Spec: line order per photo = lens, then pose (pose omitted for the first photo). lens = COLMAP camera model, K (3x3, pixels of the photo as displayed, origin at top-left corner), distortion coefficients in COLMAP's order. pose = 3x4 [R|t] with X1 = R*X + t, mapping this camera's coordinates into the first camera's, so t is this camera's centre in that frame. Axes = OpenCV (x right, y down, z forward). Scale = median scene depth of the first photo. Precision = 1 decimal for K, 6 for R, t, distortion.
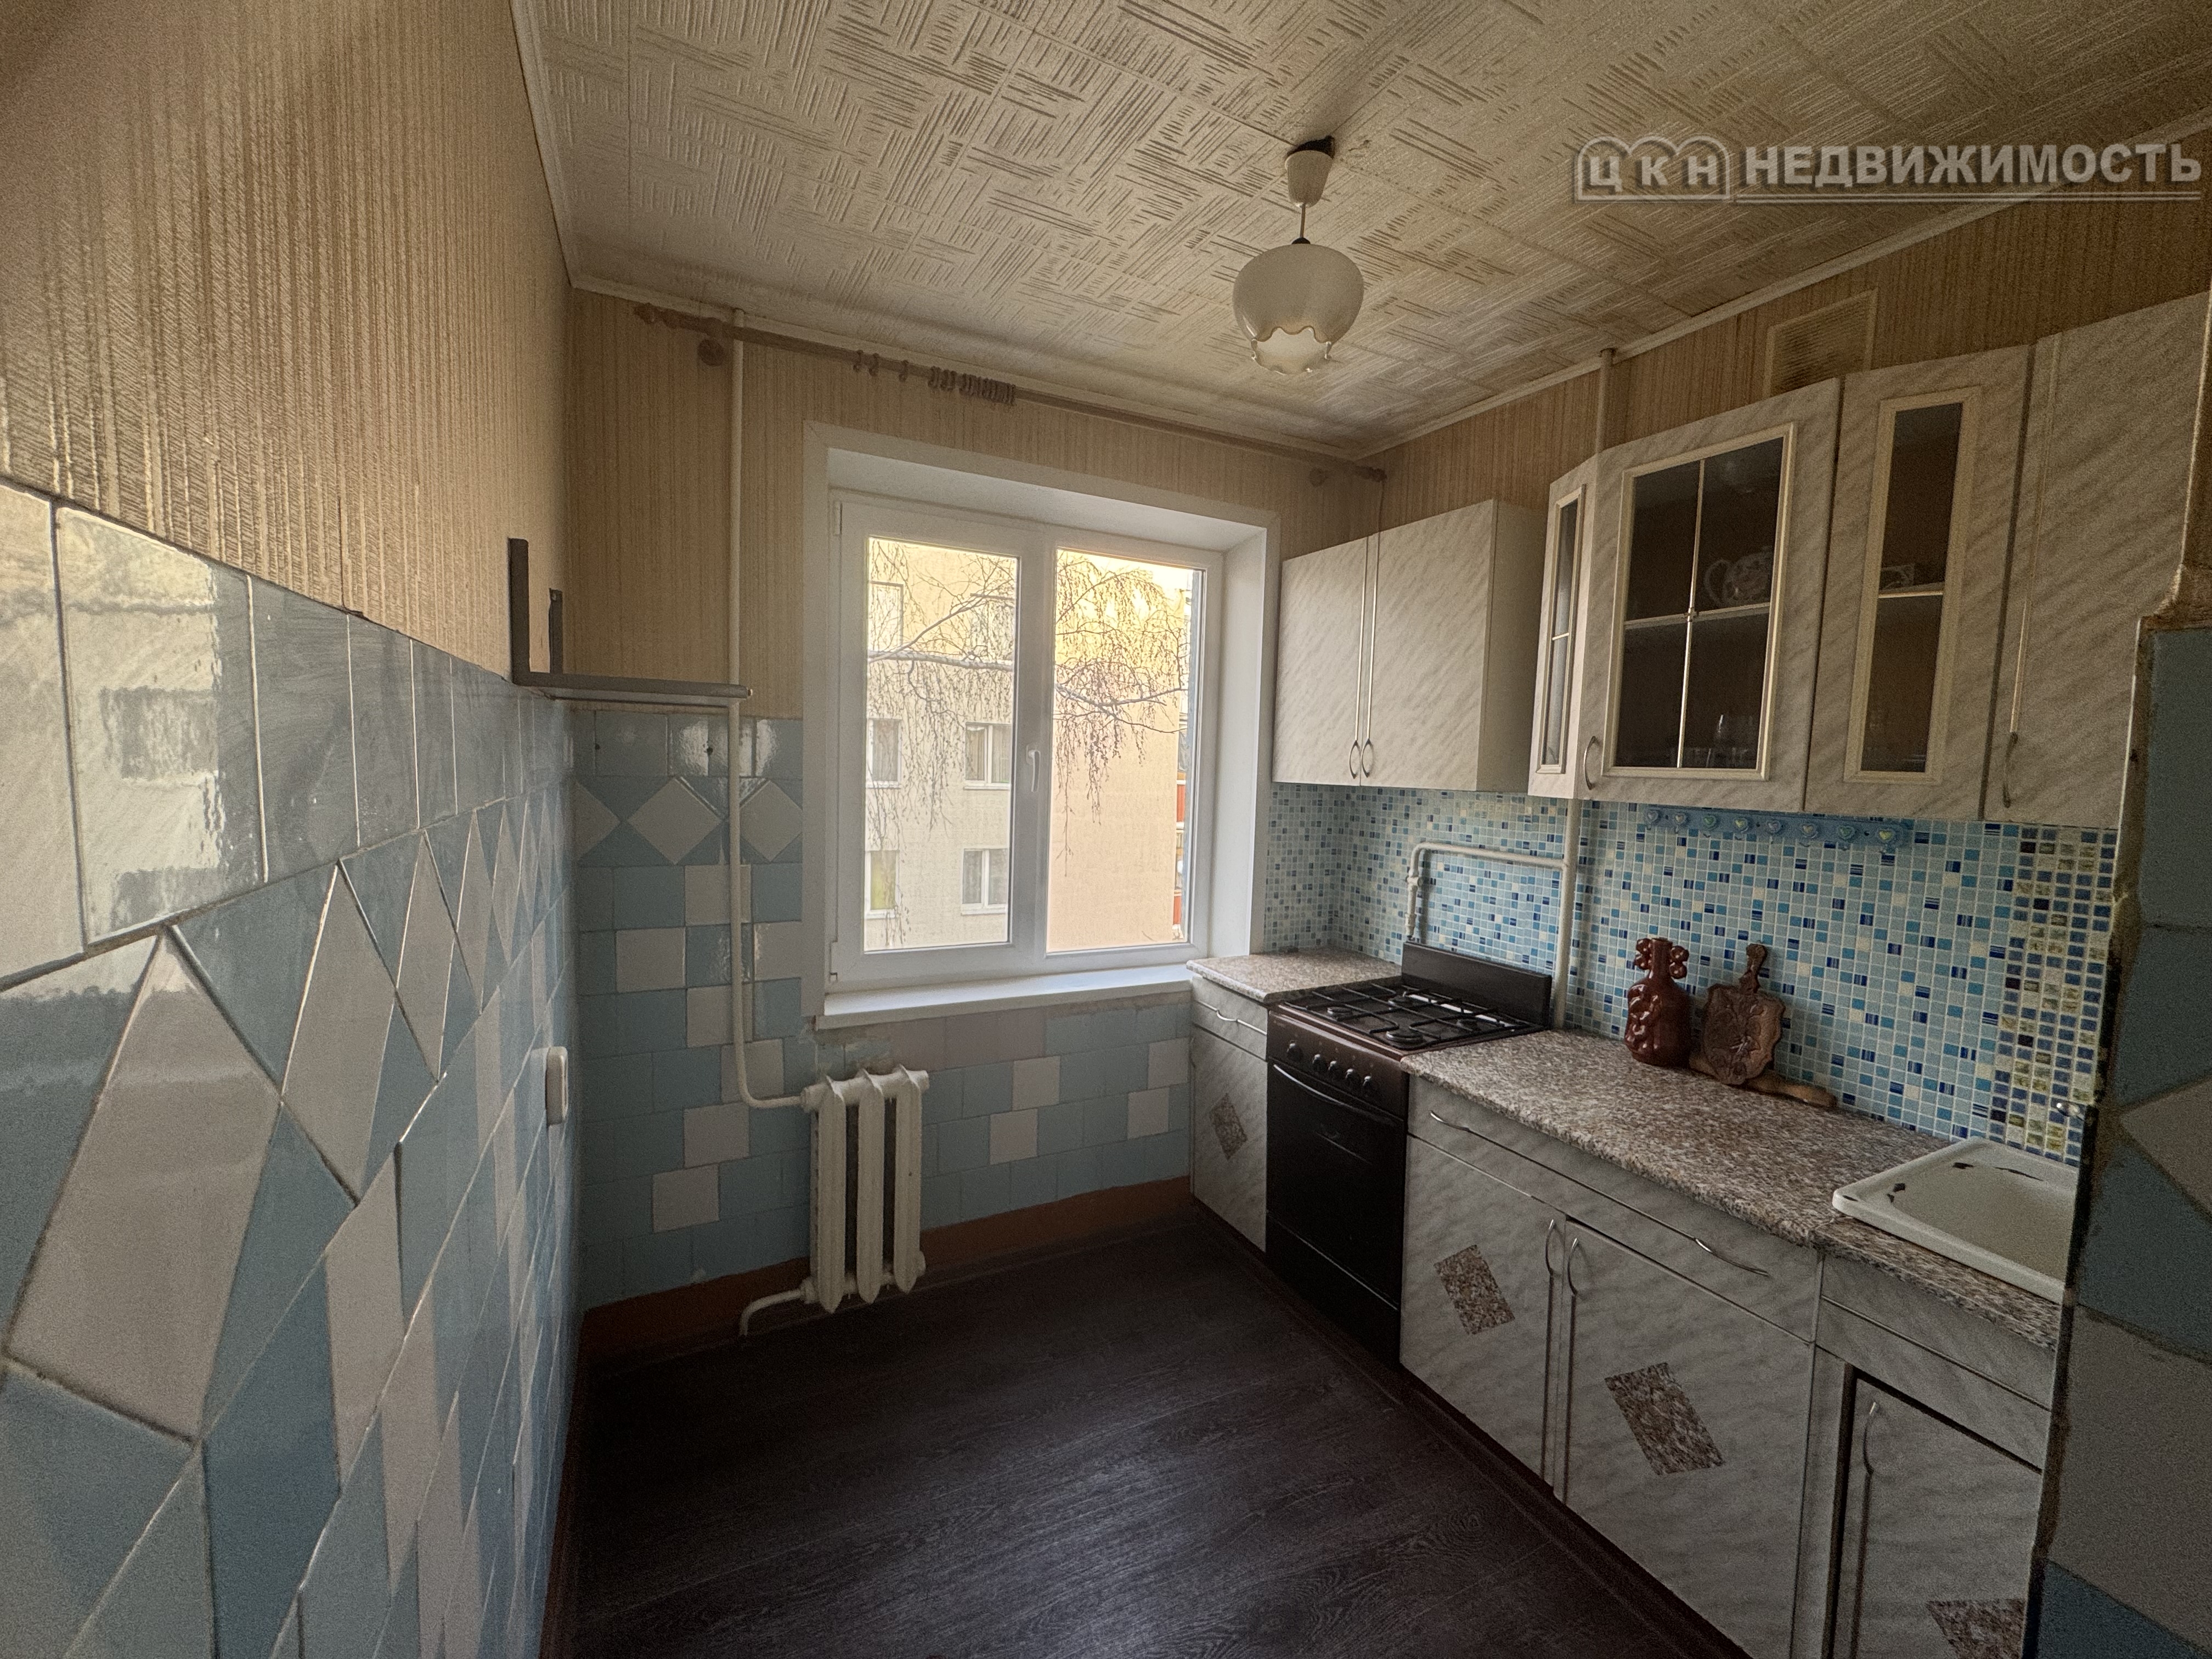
lens RADIAL K [[884.0, 0, 1115.0], [0, 884.0, 833.1], [0, 0, 1]] dist [-0.003860, -0.000154]
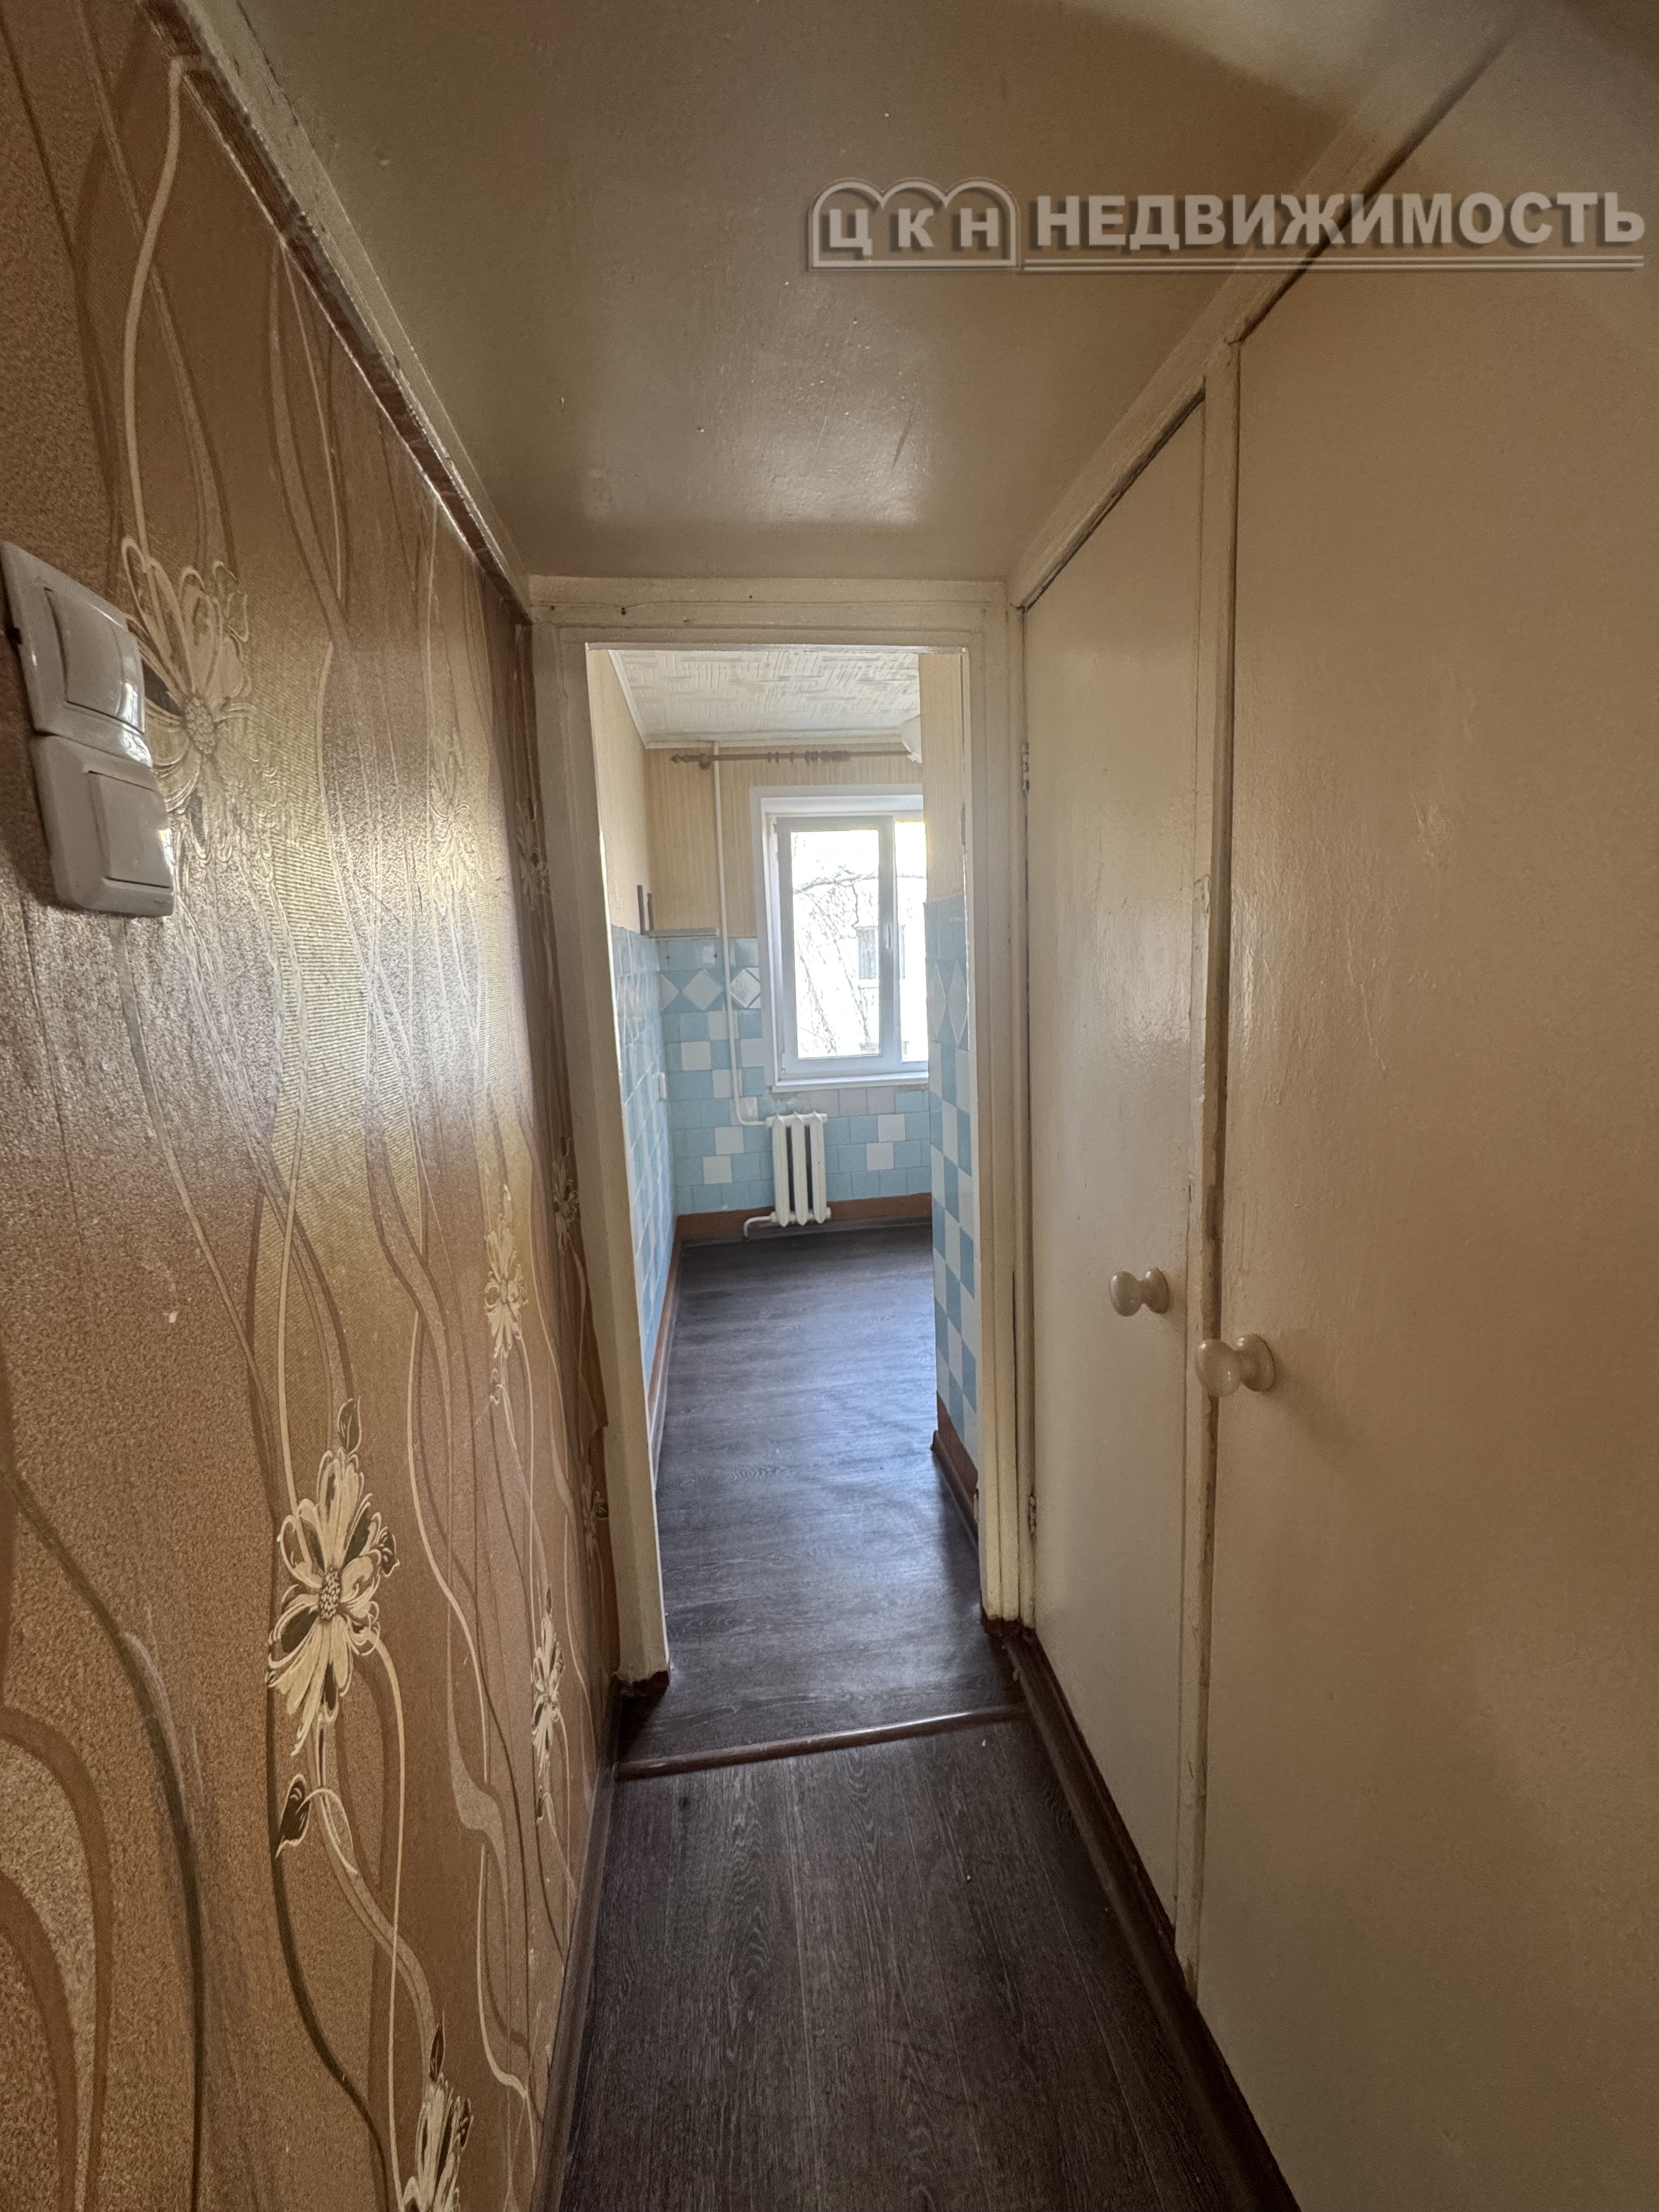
lens RADIAL K [[884.0, 0, 828.0], [0, 884.0, 1100.0], [0, 0, 1]] dist [-0.003860, -0.000154]
pose [[0.937542, -0.016827, -0.347465, 0.296234], [0.046050, 0.996042, 0.076019, 0.057103], [0.344811, -0.087272, 0.934606, -0.516116]]
